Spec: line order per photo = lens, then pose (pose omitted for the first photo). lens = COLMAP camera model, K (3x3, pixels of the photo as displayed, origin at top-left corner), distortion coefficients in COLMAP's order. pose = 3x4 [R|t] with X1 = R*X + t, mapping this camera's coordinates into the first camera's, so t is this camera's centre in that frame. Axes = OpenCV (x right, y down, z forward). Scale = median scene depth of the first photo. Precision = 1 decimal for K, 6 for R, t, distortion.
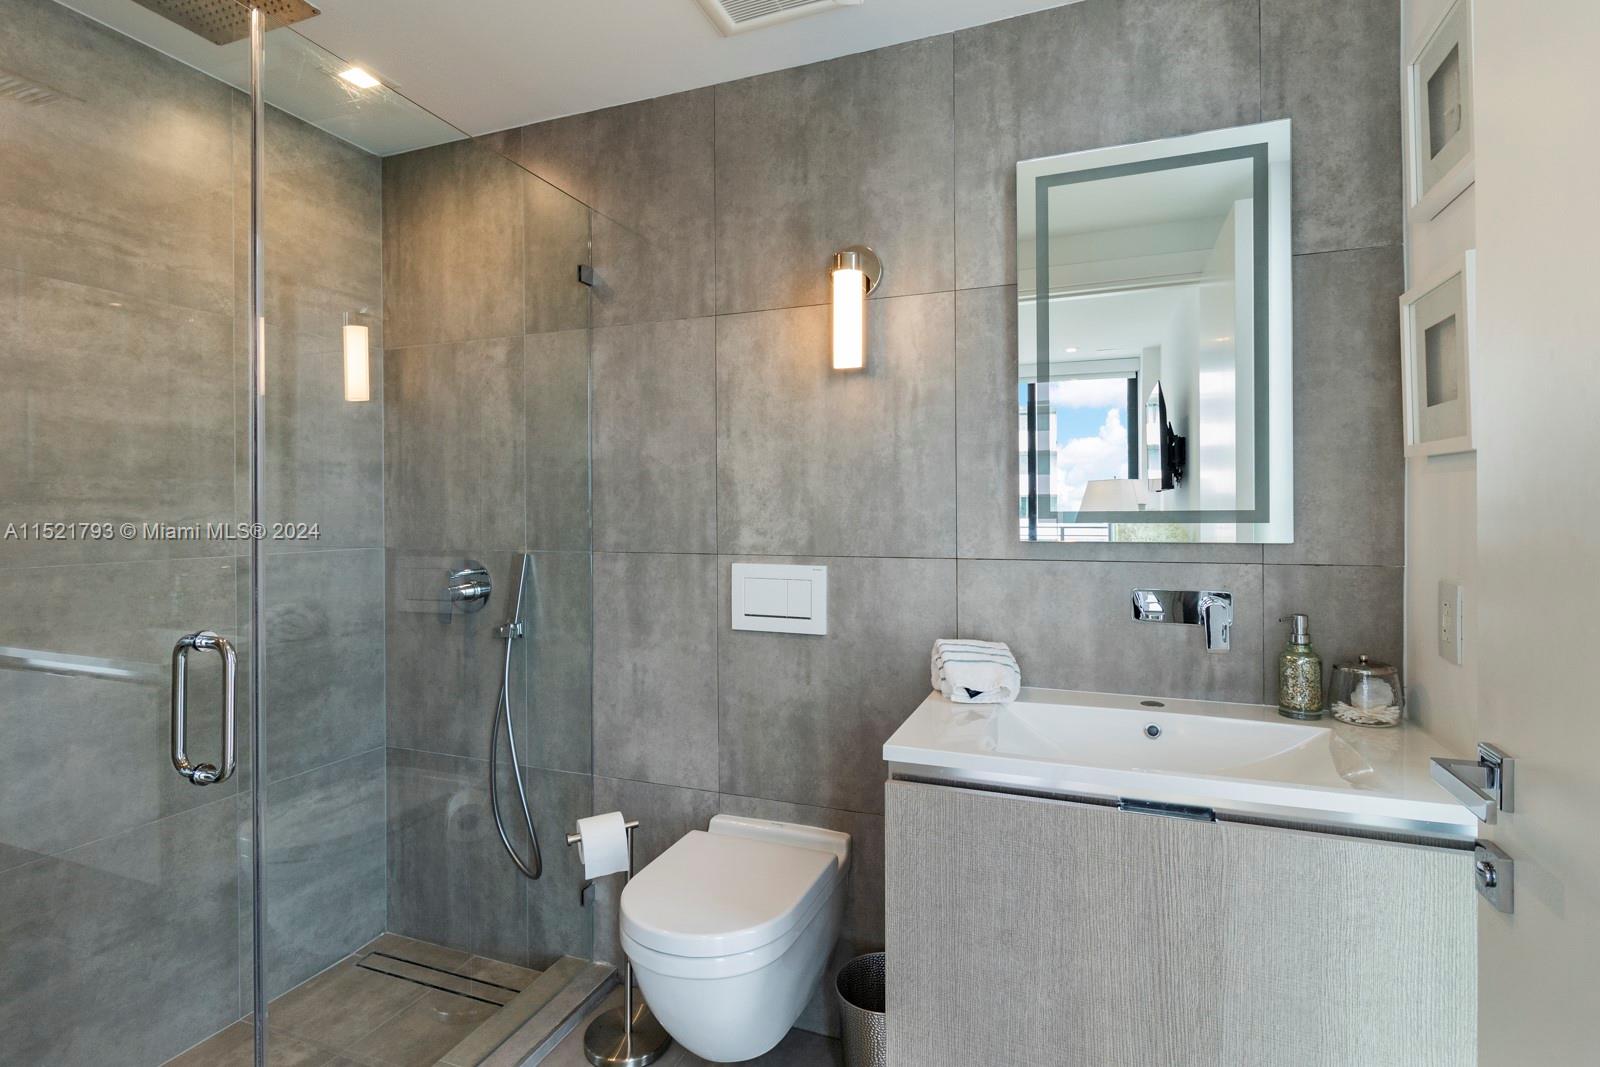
lens RADIAL K [[781.9, 0, 800.3], [0, 781.9, 508.5], [0, 0, 1]] dist [0.000645, -0.000082]
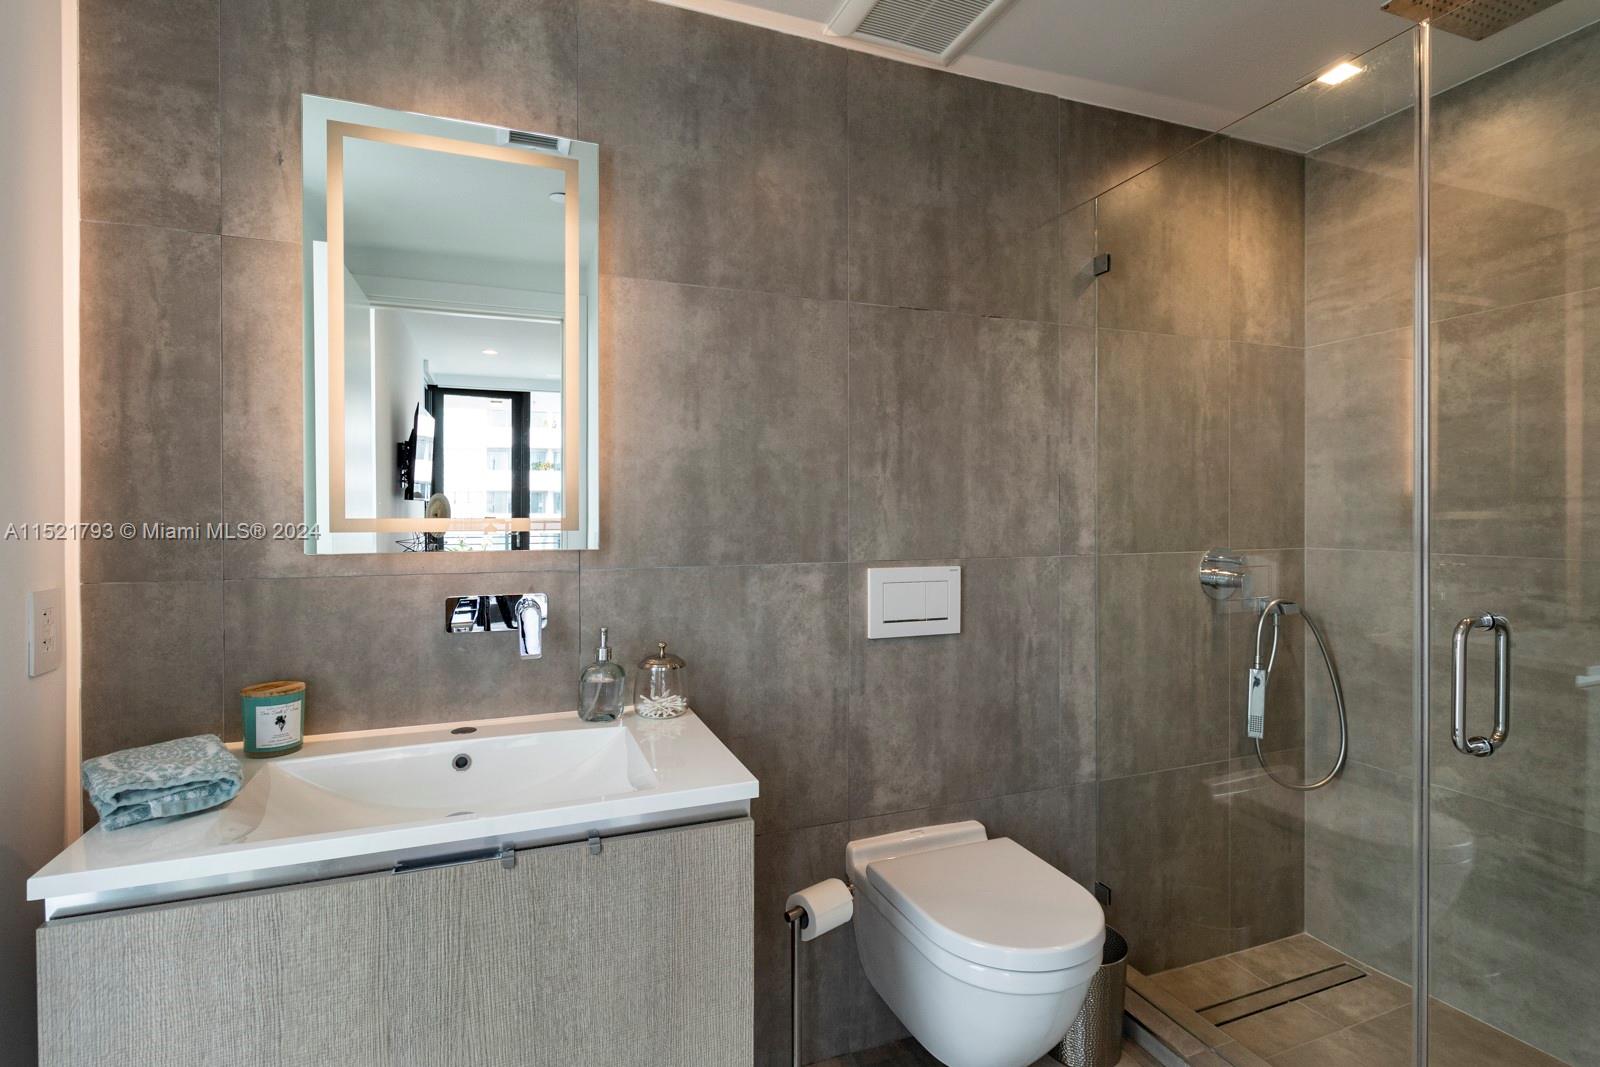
lens RADIAL K [[842.2, 0, 805.0], [0, 842.2, 521.6], [0, 0, 1]] dist [0.016674, -0.000039]
pose [[0.724148, -0.005253, 0.689625, -0.839169], [0.000696, 0.999976, 0.006886, 0.004661], [-0.689645, -0.004507, 0.724134, 0.317078]]
